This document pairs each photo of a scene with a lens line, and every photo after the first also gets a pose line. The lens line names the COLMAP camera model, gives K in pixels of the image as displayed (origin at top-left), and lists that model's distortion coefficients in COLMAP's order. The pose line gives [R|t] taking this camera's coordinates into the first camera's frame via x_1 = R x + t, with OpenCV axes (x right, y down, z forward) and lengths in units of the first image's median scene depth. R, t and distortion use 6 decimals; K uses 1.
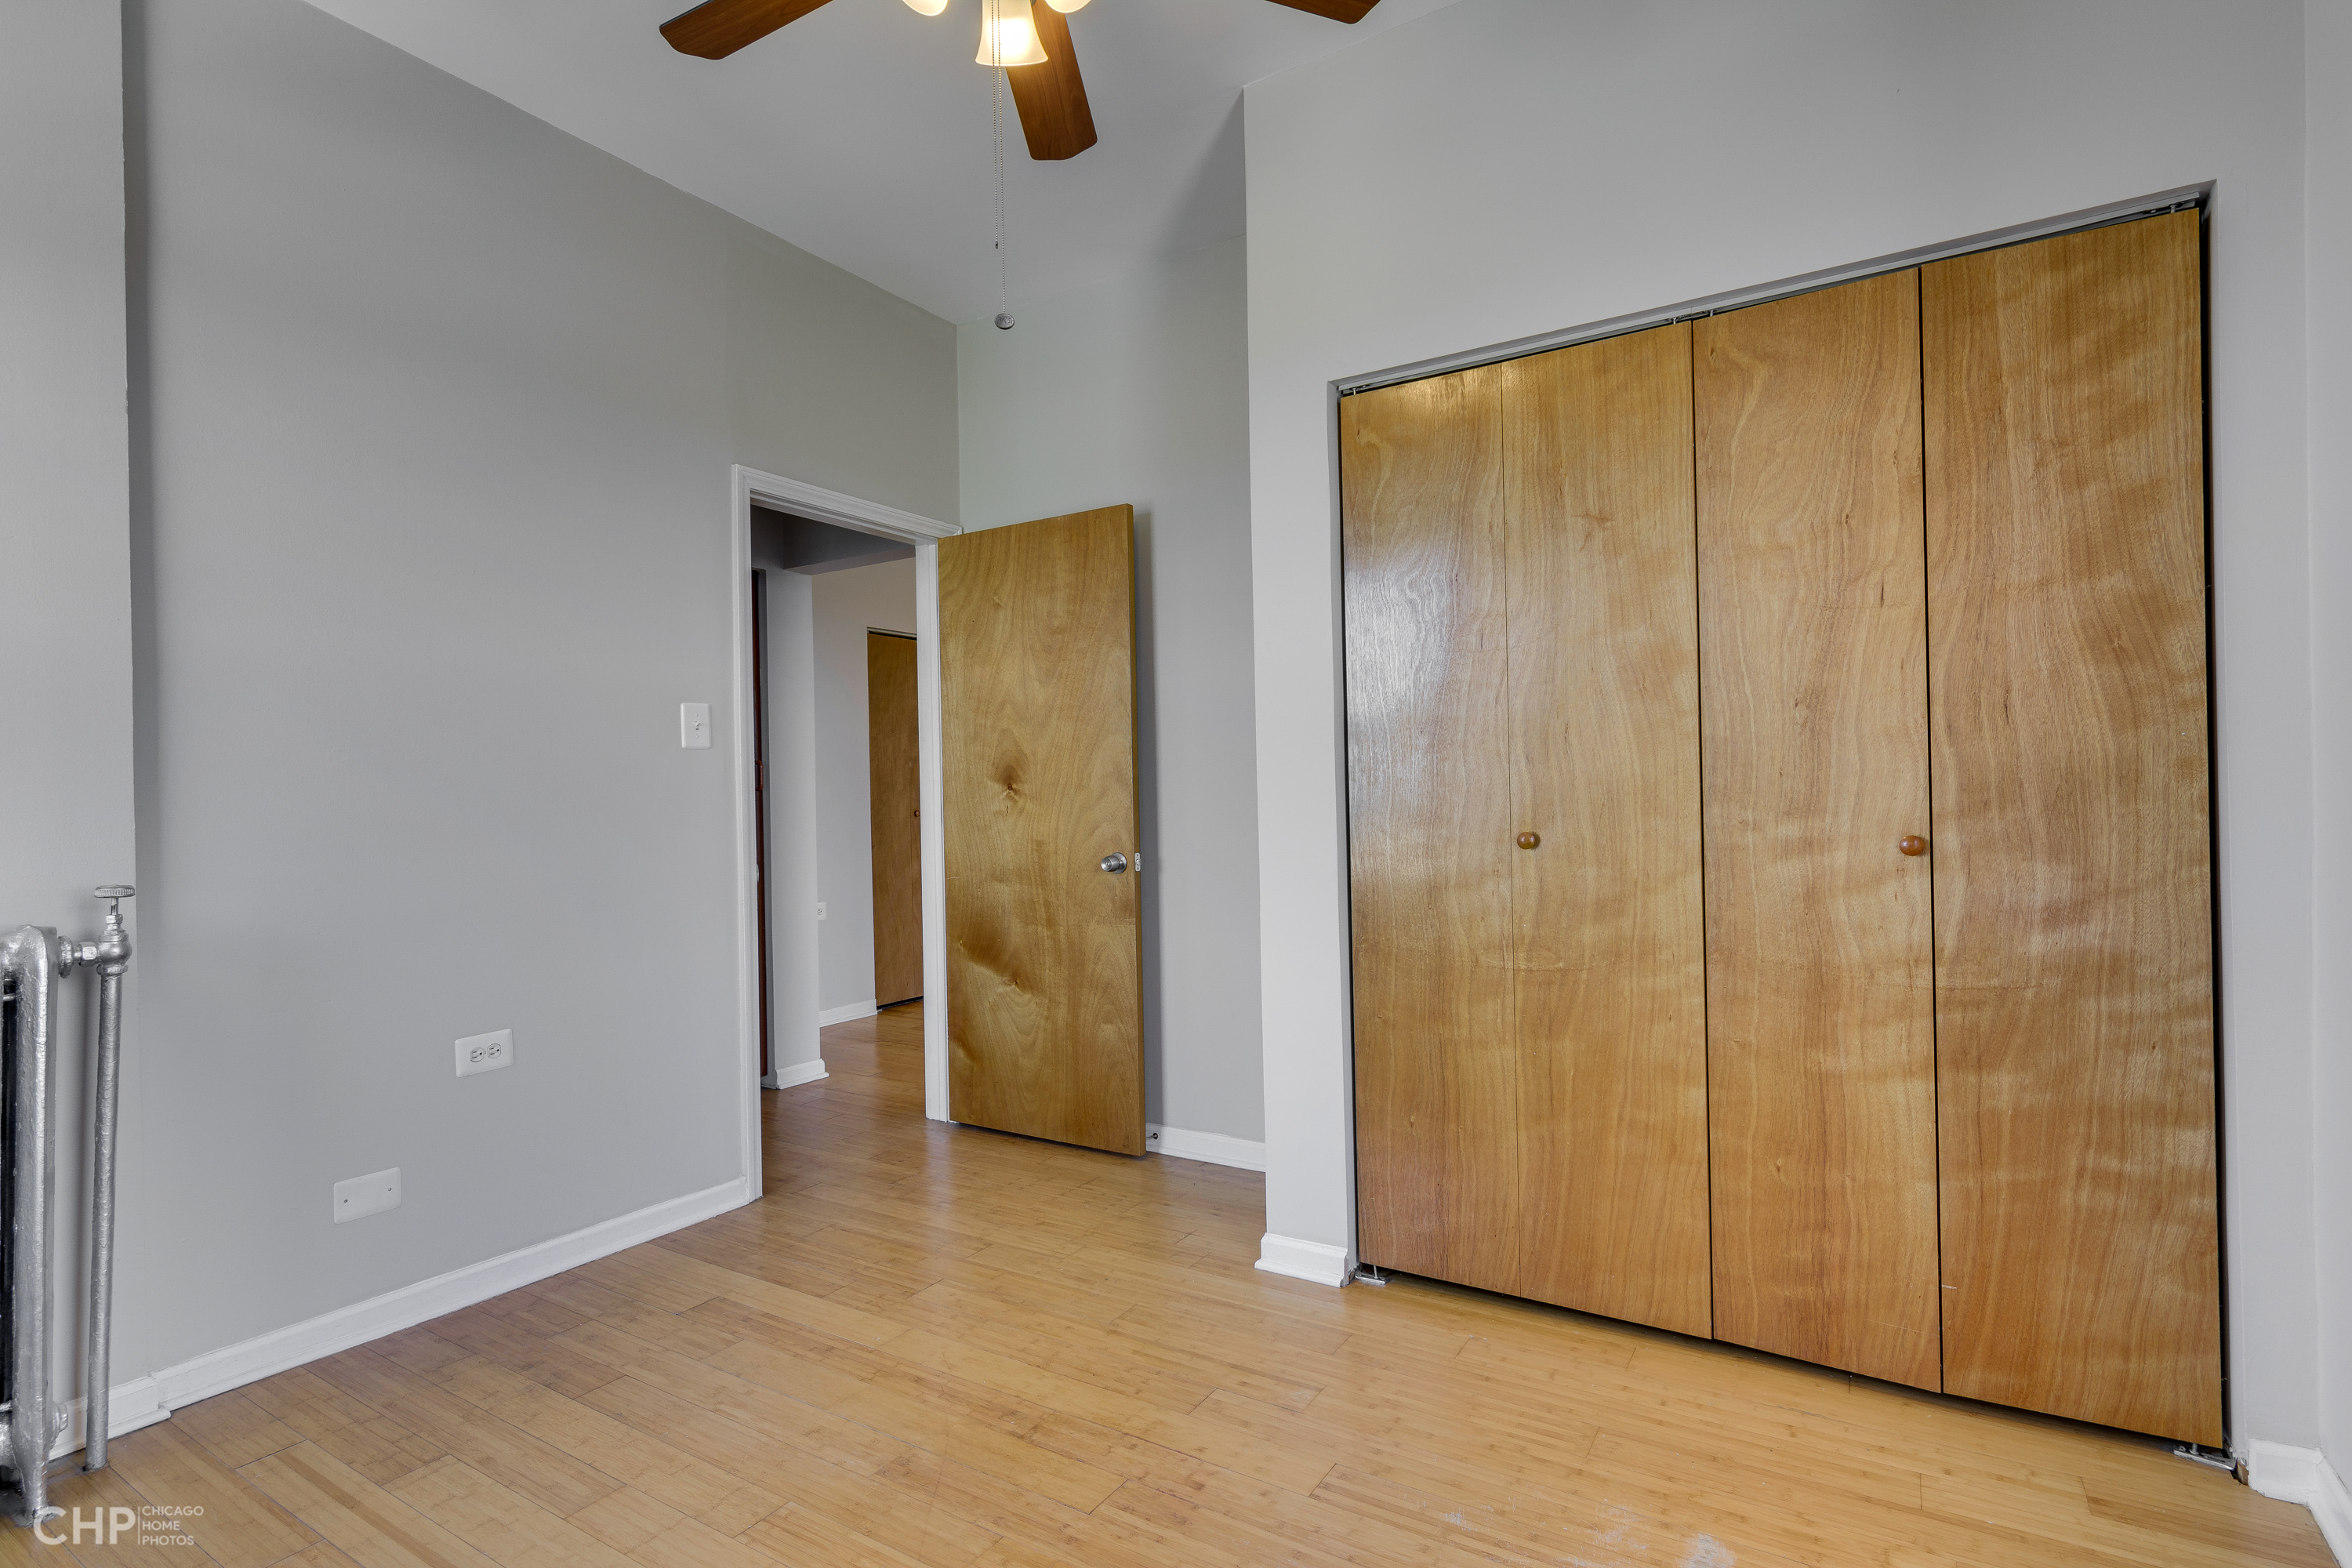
lens RADIAL K [[1131.1, 0, 1185.2], [0, 1131.1, 784.9], [0, 0, 1]] dist [0.003214, 0.001894]
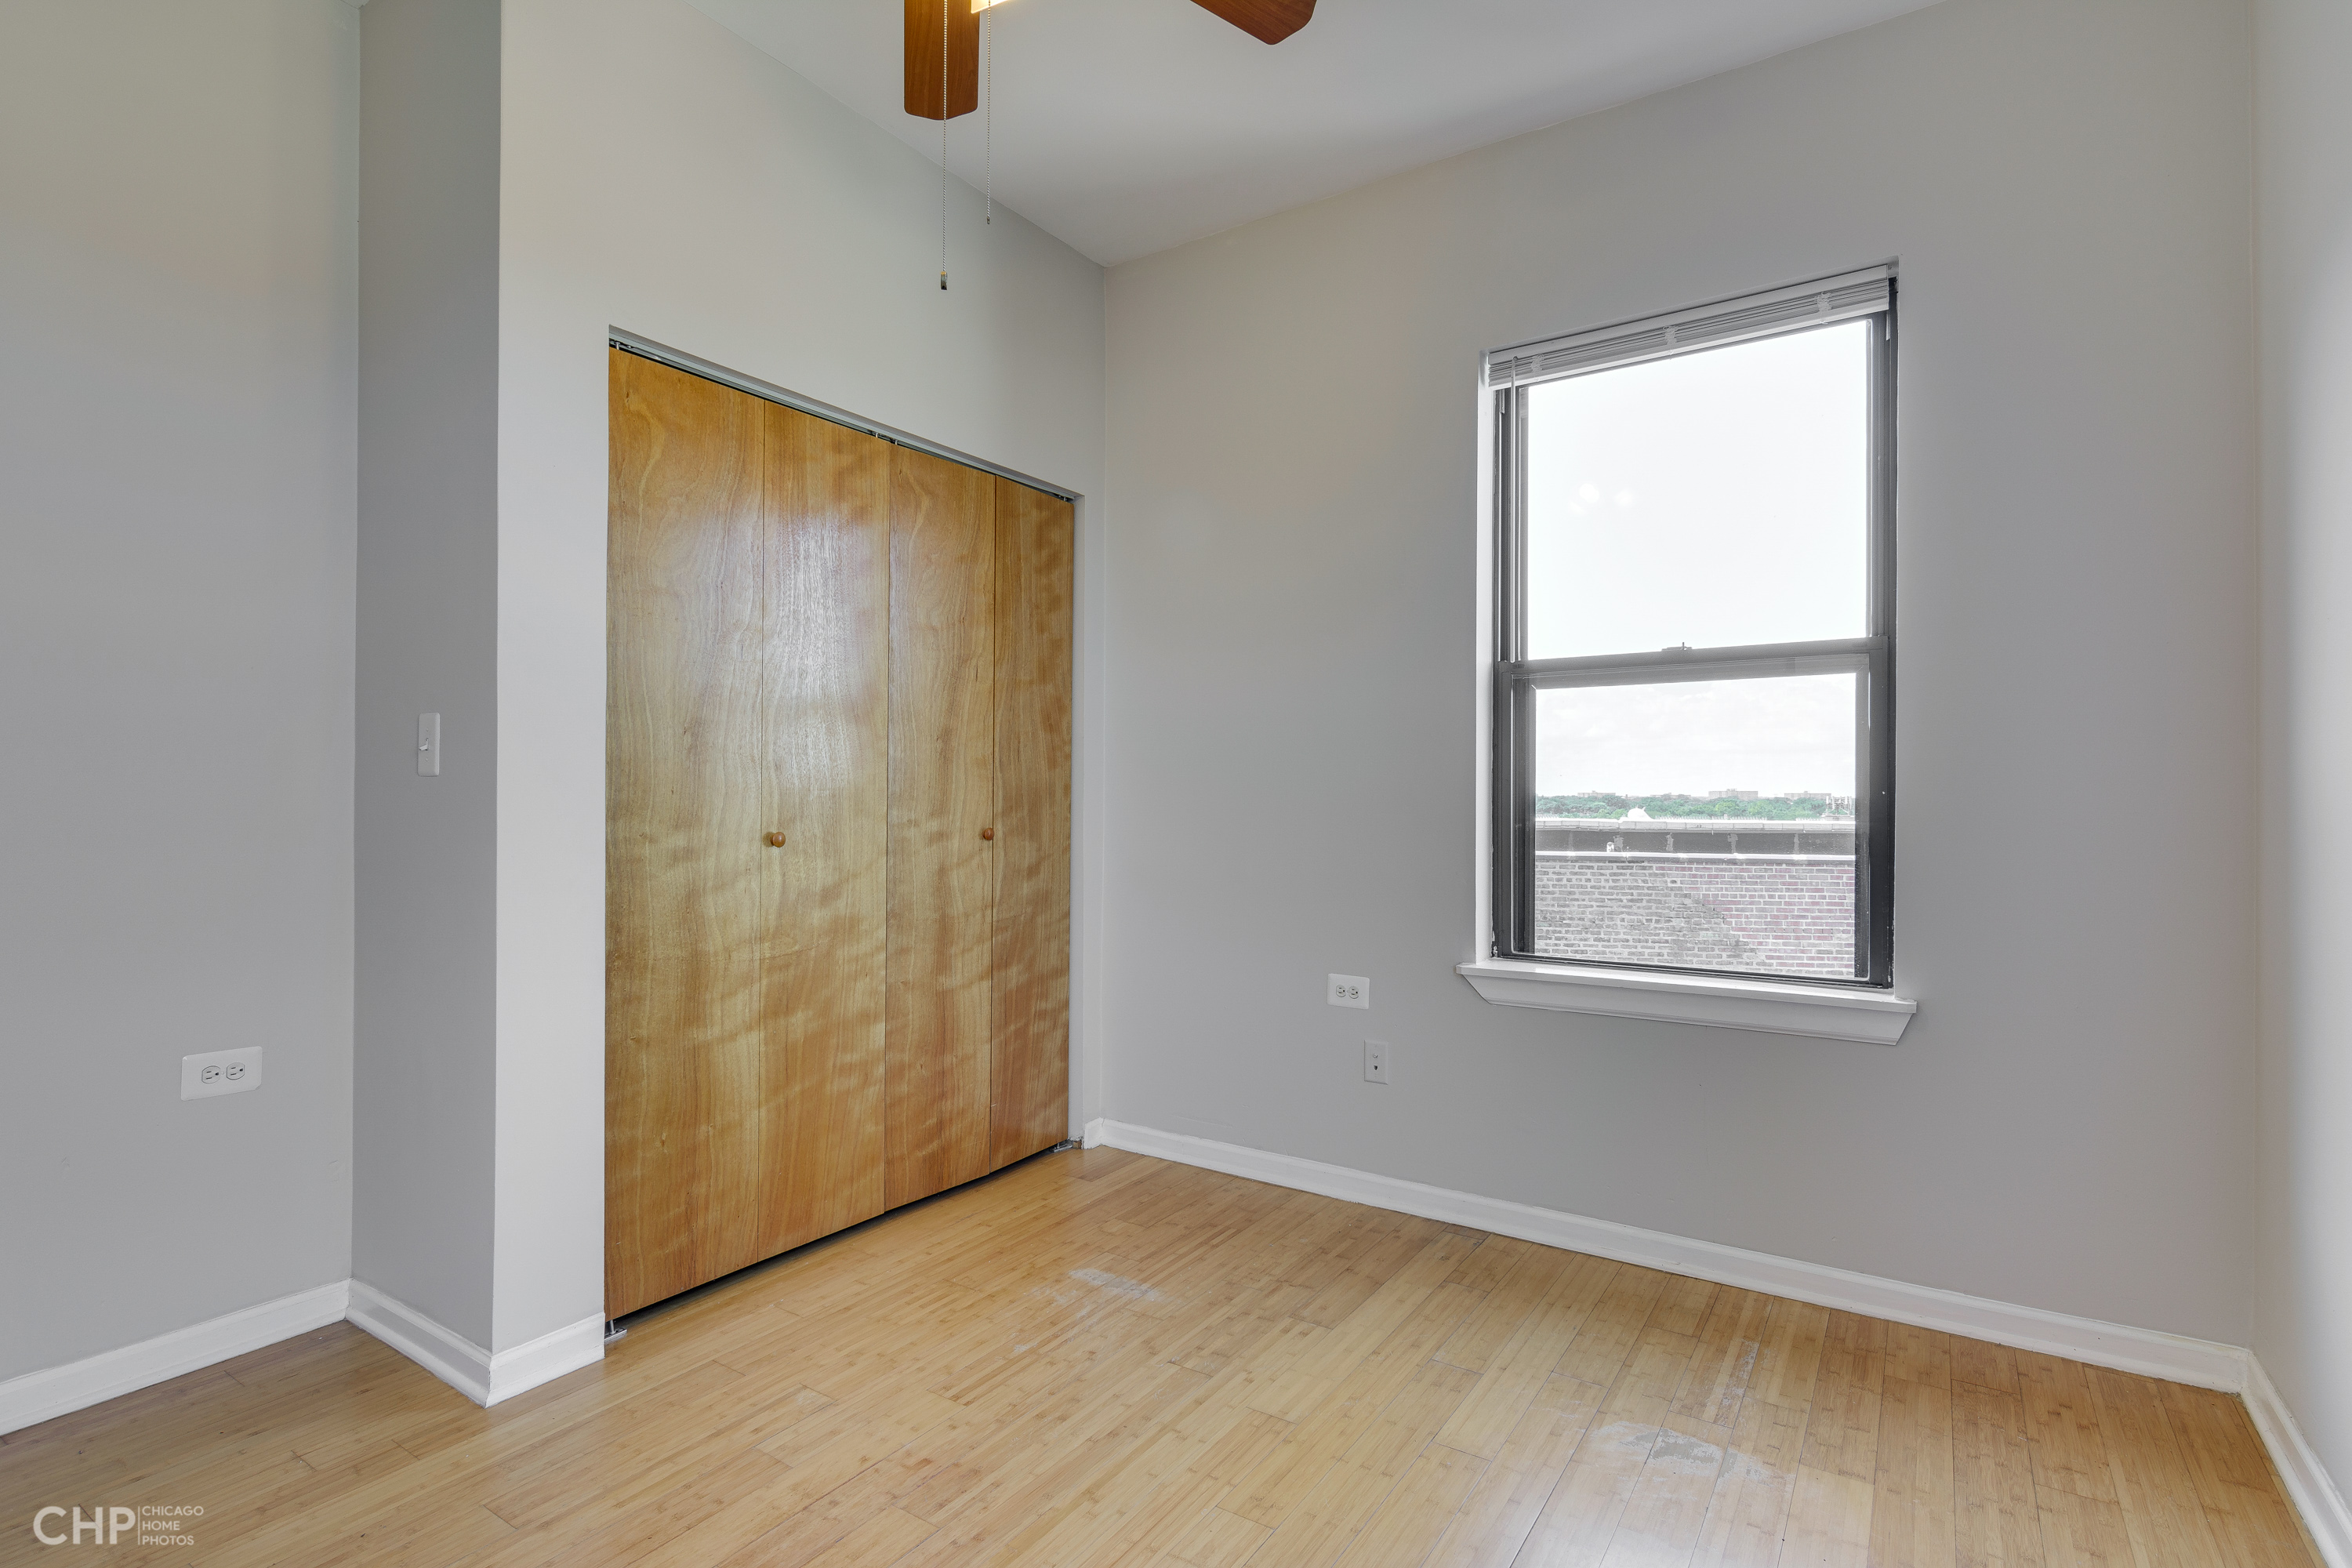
lens RADIAL K [[1131.1, 0, 1184.5], [0, 1131.1, 785.8], [0, 0, 1]] dist [0.003214, 0.001894]
pose [[0.029889, 0.029385, 0.999121, -0.904544], [-0.010761, 0.999519, -0.029075, 0.027913], [-0.999495, -0.009883, 0.030191, 0.649833]]
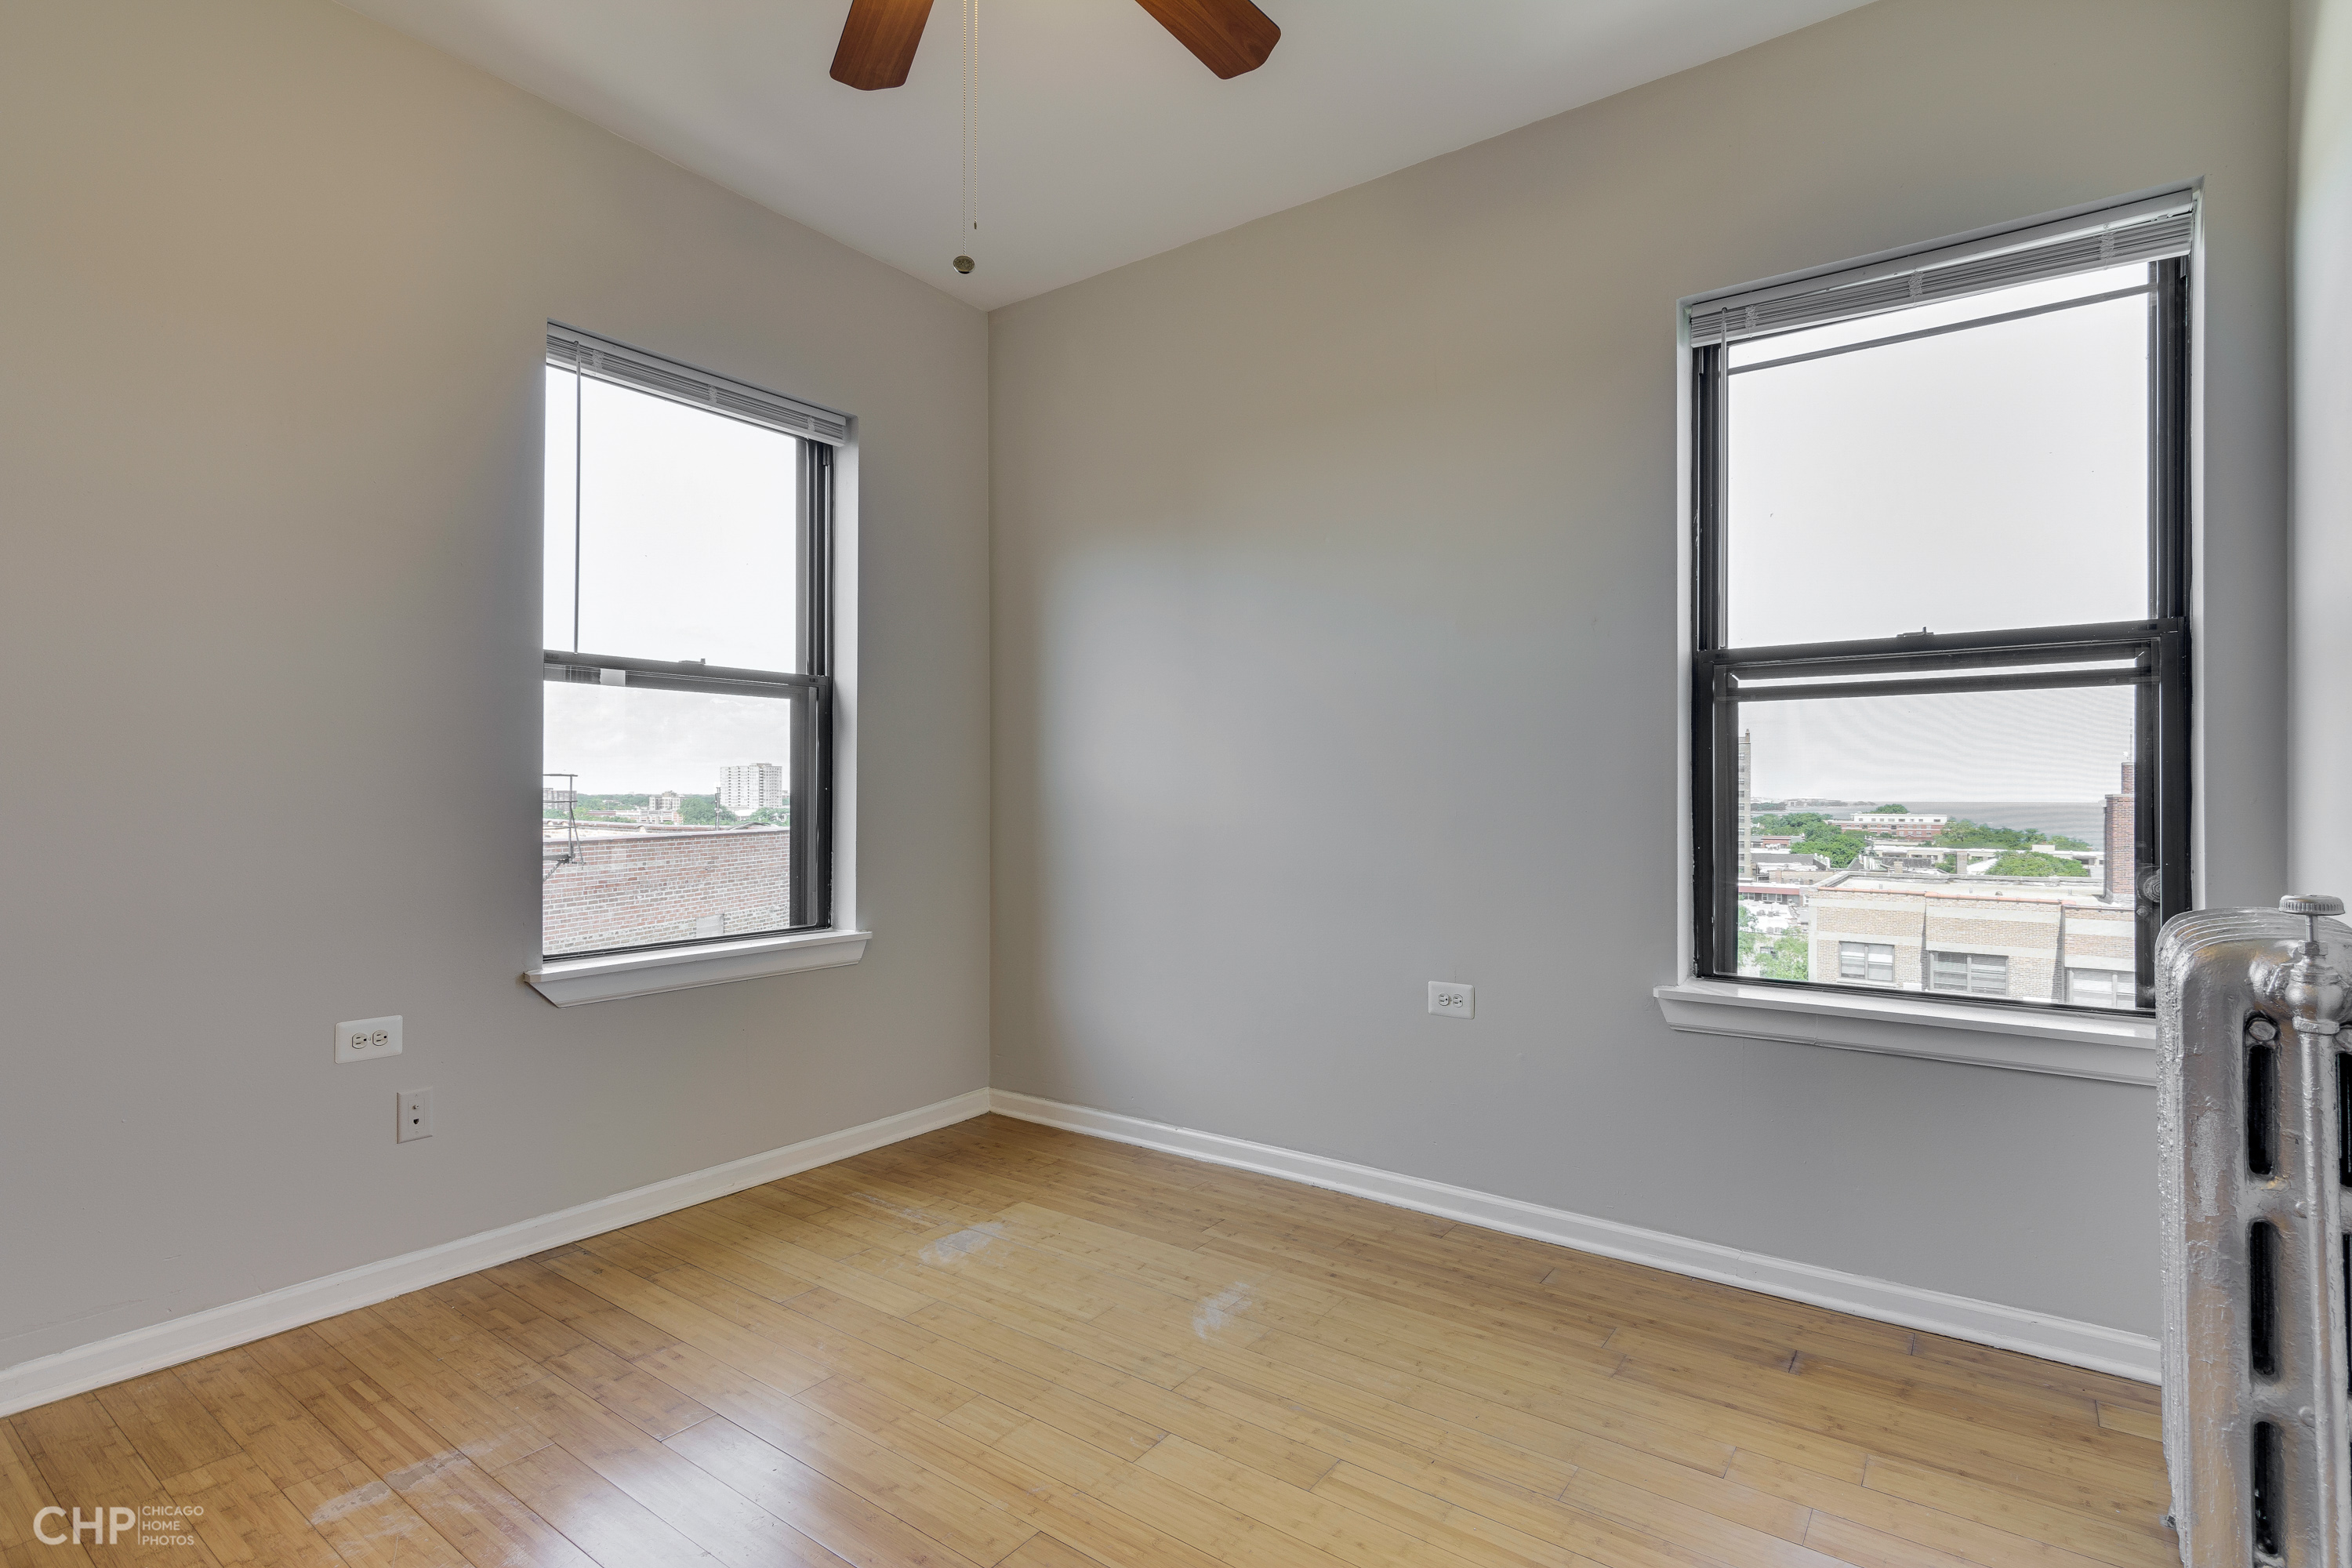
lens RADIAL K [[1131.1, 0, 1178.1], [0, 1131.1, 787.1], [0, 0, 1]] dist [0.003214, 0.001894]
pose [[-0.996203, 0.024139, 0.083642, -0.332653], [0.022618, 0.999562, -0.019081, 0.034288], [-0.084066, -0.017117, -0.996313, 1.586966]]
